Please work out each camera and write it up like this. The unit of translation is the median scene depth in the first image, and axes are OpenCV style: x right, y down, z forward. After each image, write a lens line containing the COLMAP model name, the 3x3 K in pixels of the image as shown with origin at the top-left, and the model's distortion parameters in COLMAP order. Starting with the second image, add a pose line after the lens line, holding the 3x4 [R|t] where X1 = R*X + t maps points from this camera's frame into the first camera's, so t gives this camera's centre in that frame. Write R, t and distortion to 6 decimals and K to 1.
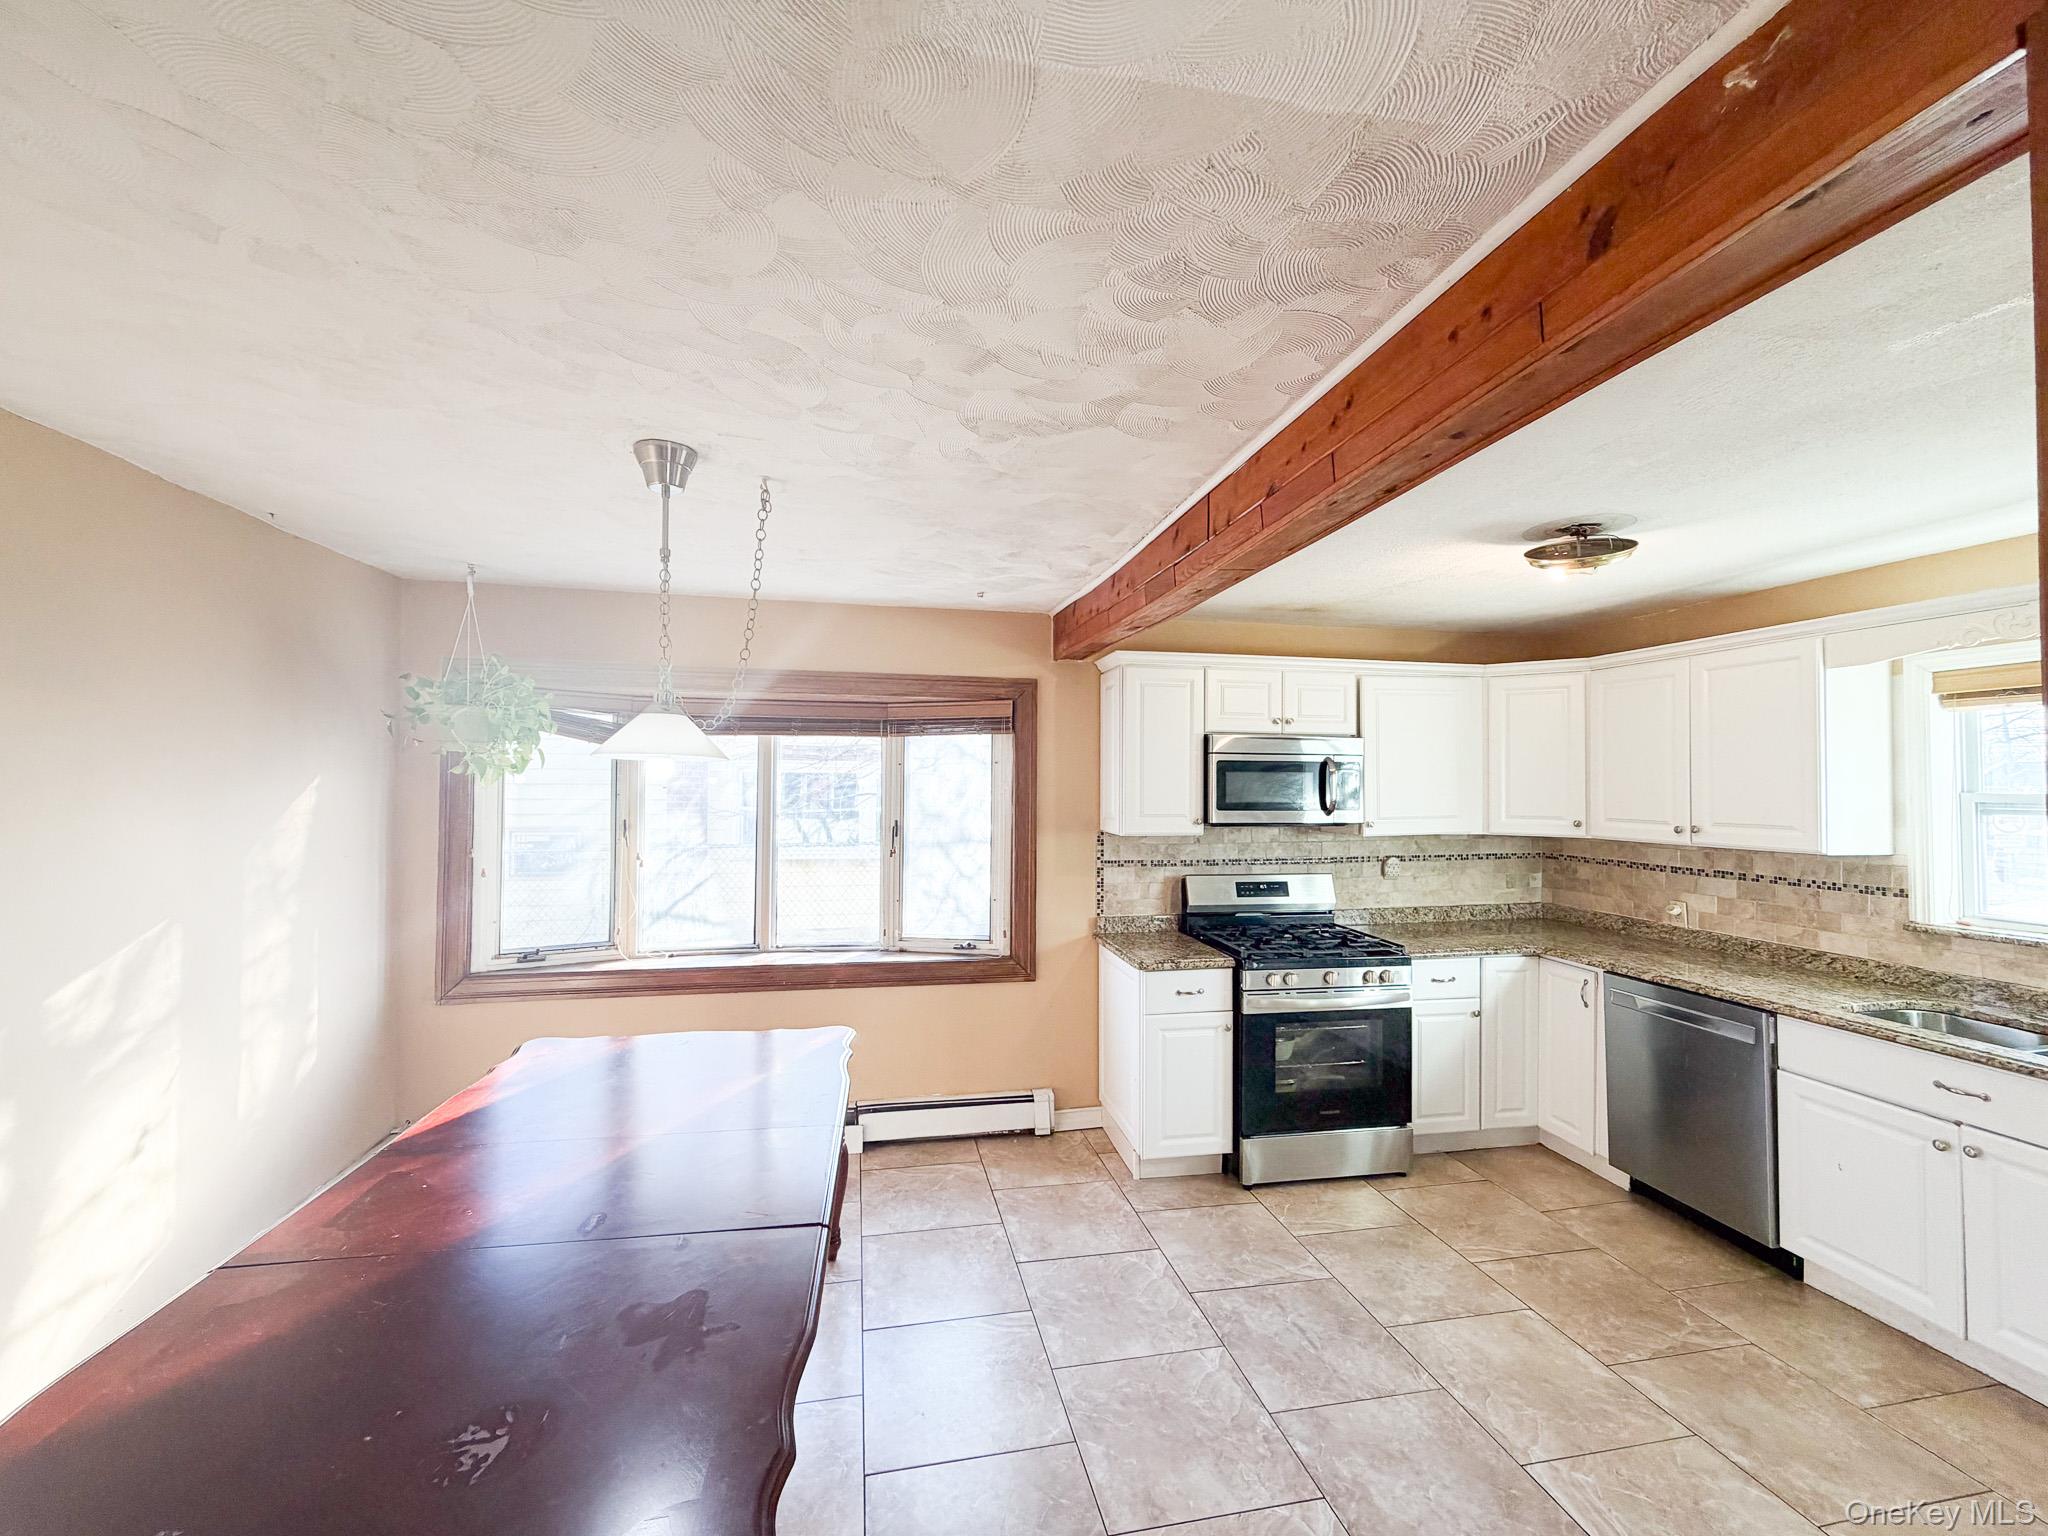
lens RADIAL K [[817.4, 0, 1014.1], [0, 817.4, 767.6], [0, 0, 1]] dist [0.001453, -0.000071]
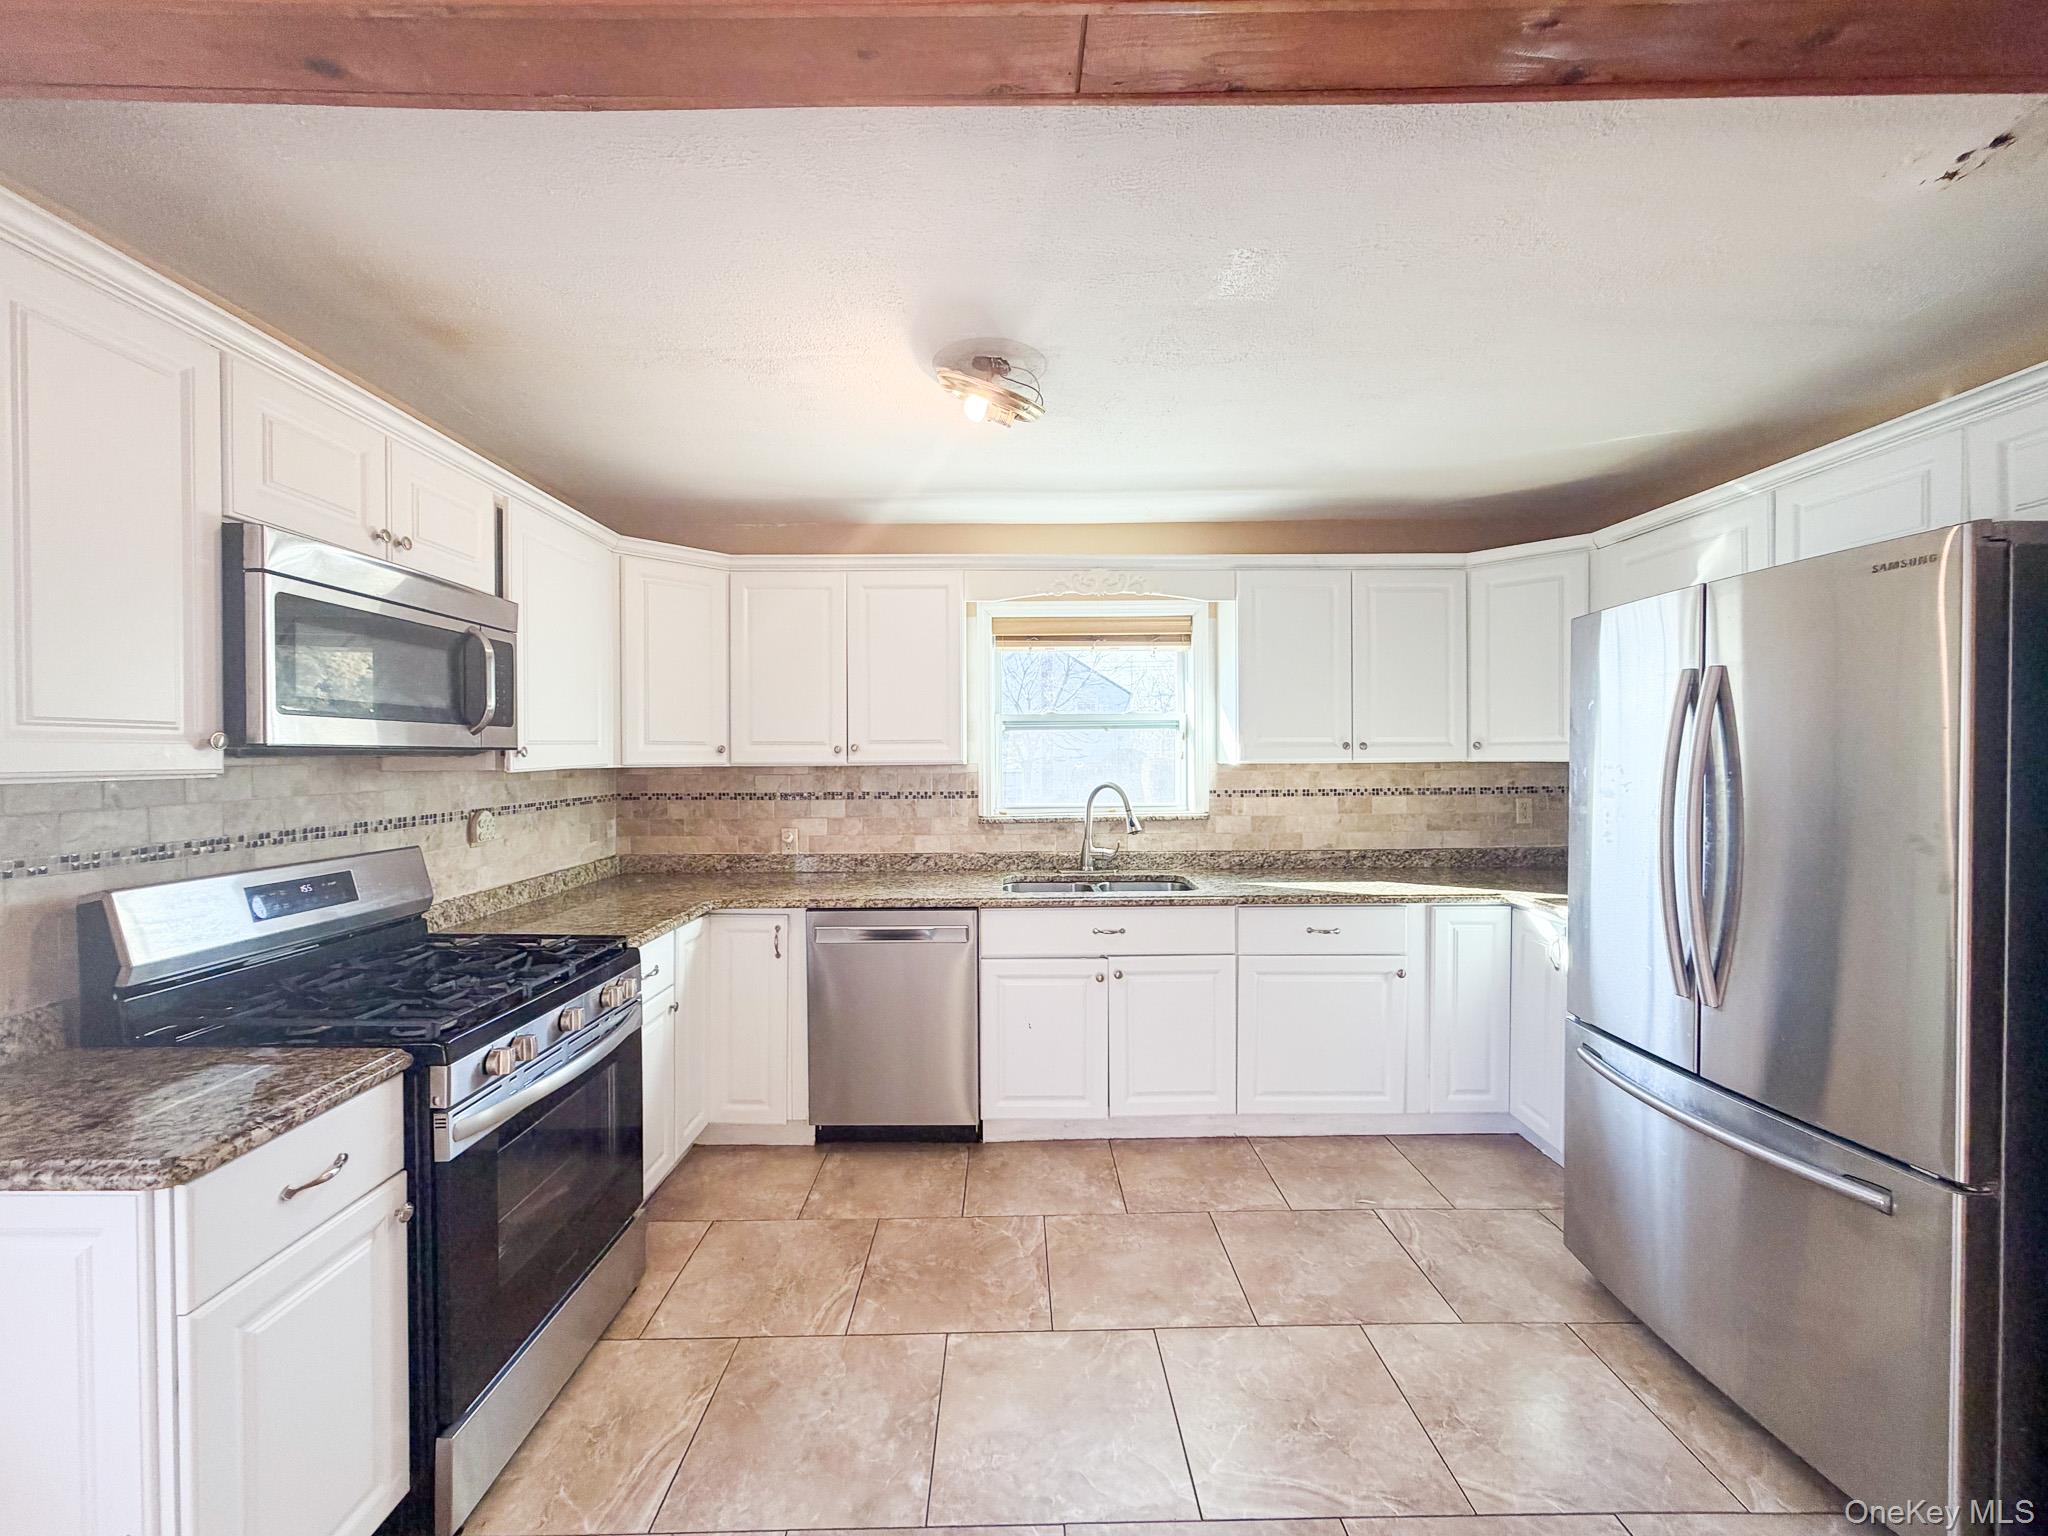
lens RADIAL K [[817.4, 0, 1014.1], [0, 817.4, 767.6], [0, 0, 1]] dist [0.001453, -0.000071]
pose [[0.183644, -0.021232, 0.982763, -0.092889], [-0.014125, 0.999606, 0.024235, 0.068175], [-0.982891, -0.018332, 0.183272, 0.595038]]
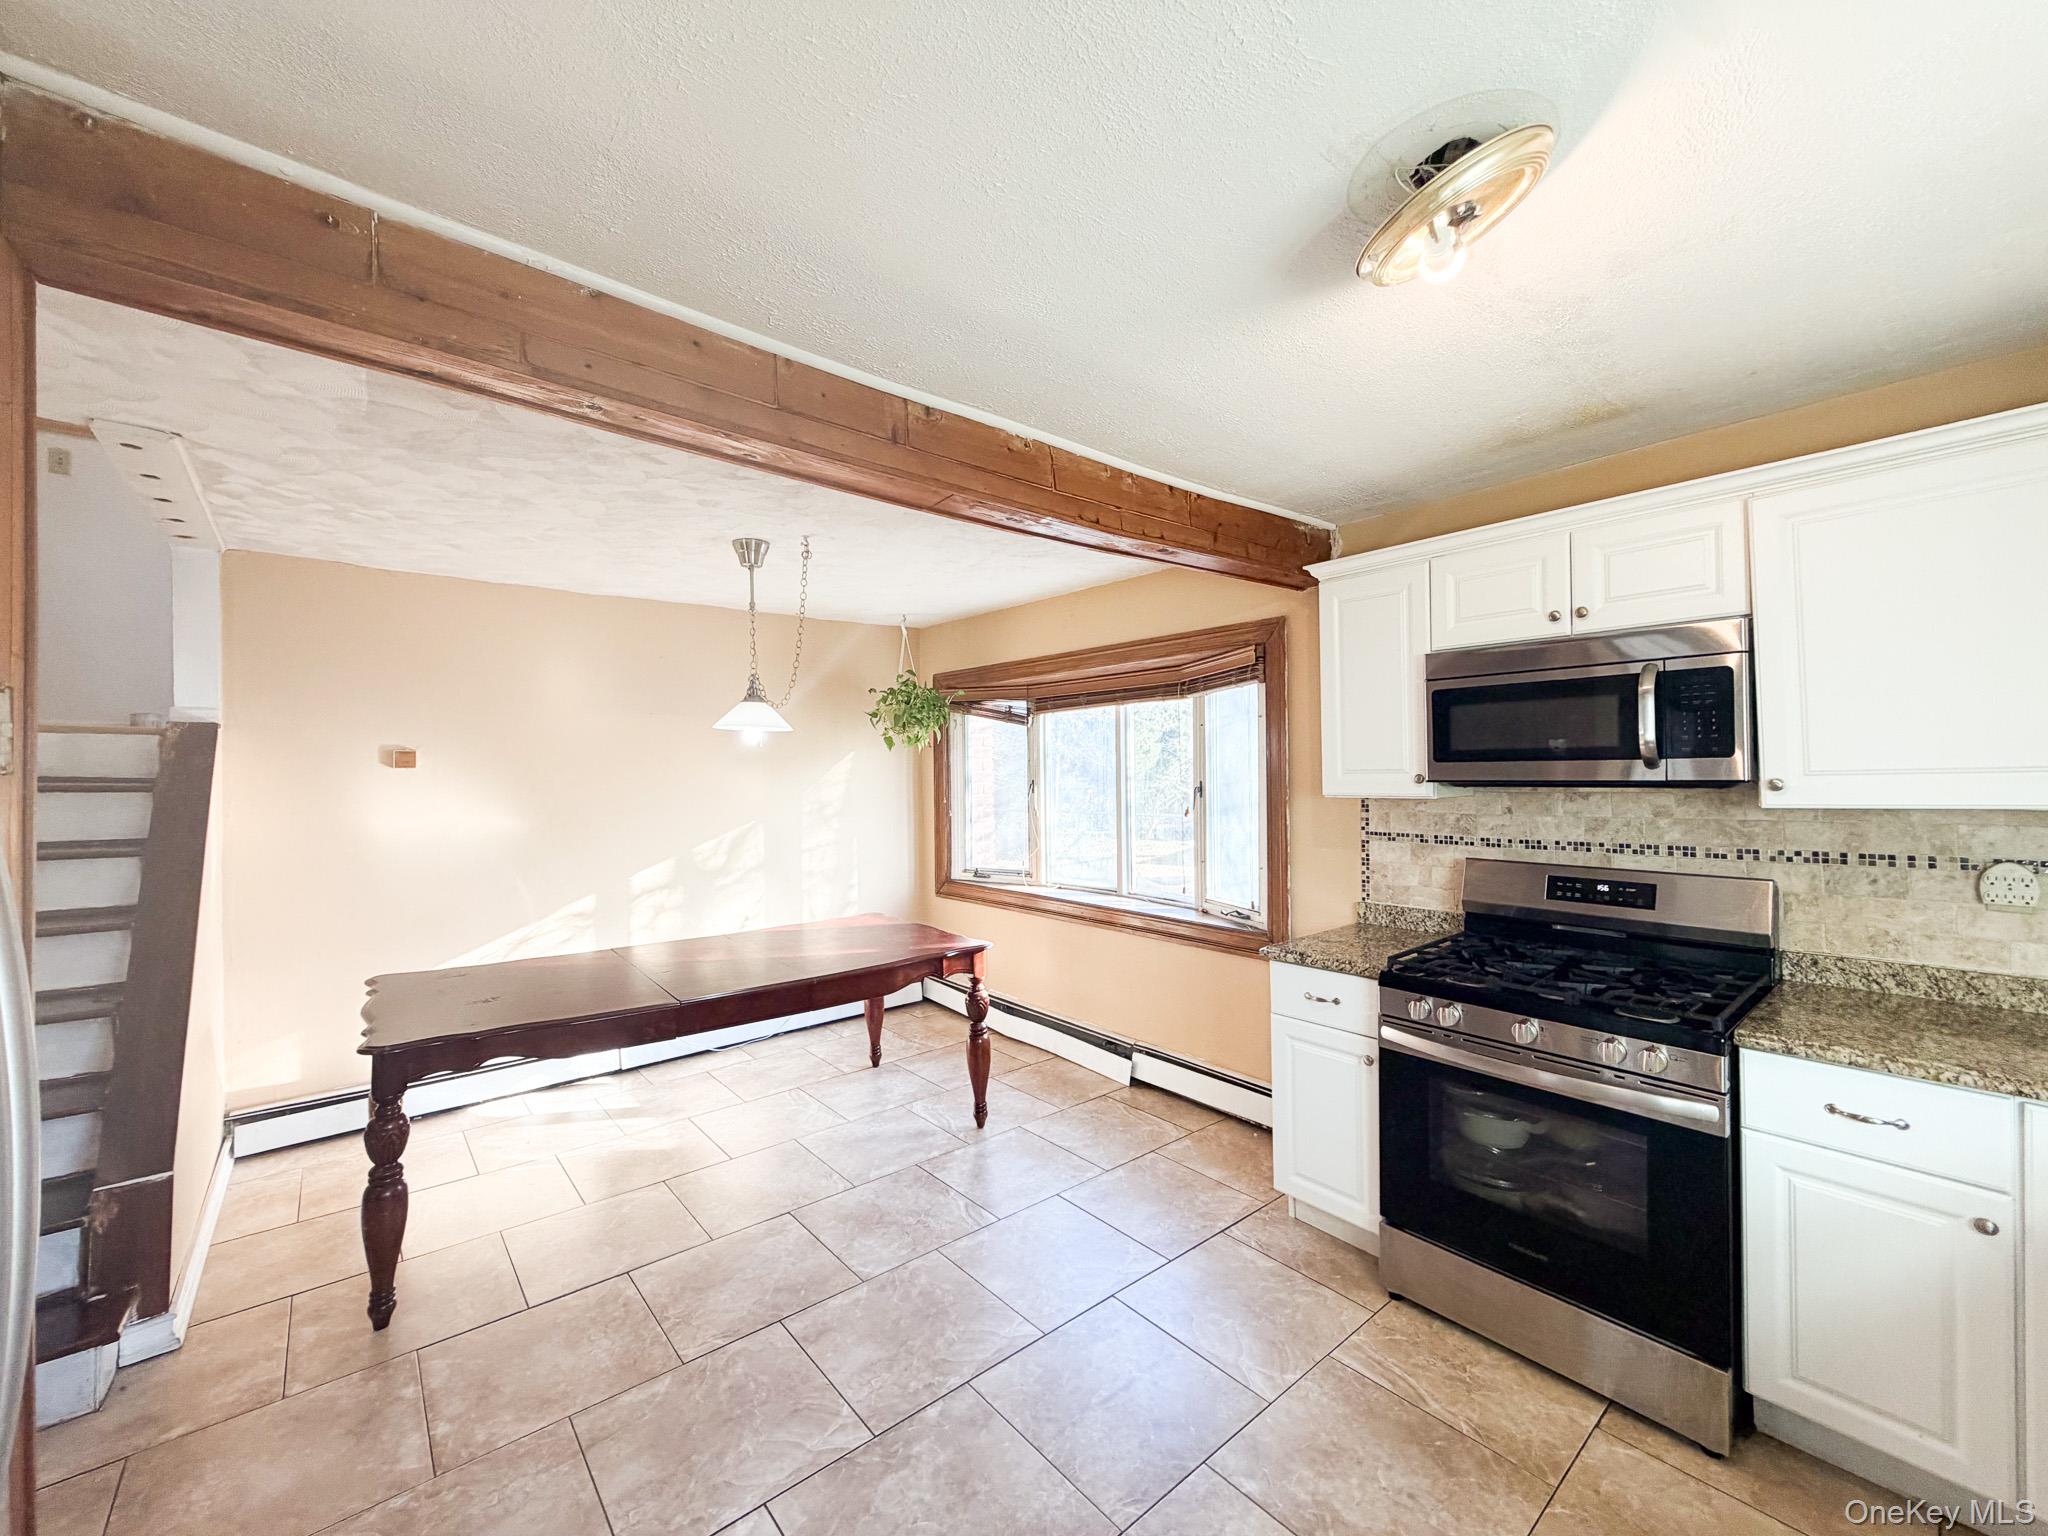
lens RADIAL K [[817.4, 0, 1014.1], [0, 817.4, 767.6], [0, 0, 1]] dist [0.001453, -0.000071]
pose [[0.479868, -0.016667, -0.877182, 0.726860], [0.035611, 0.999366, 0.000493, 0.046123], [0.876618, -0.031474, 0.480157, 0.375330]]
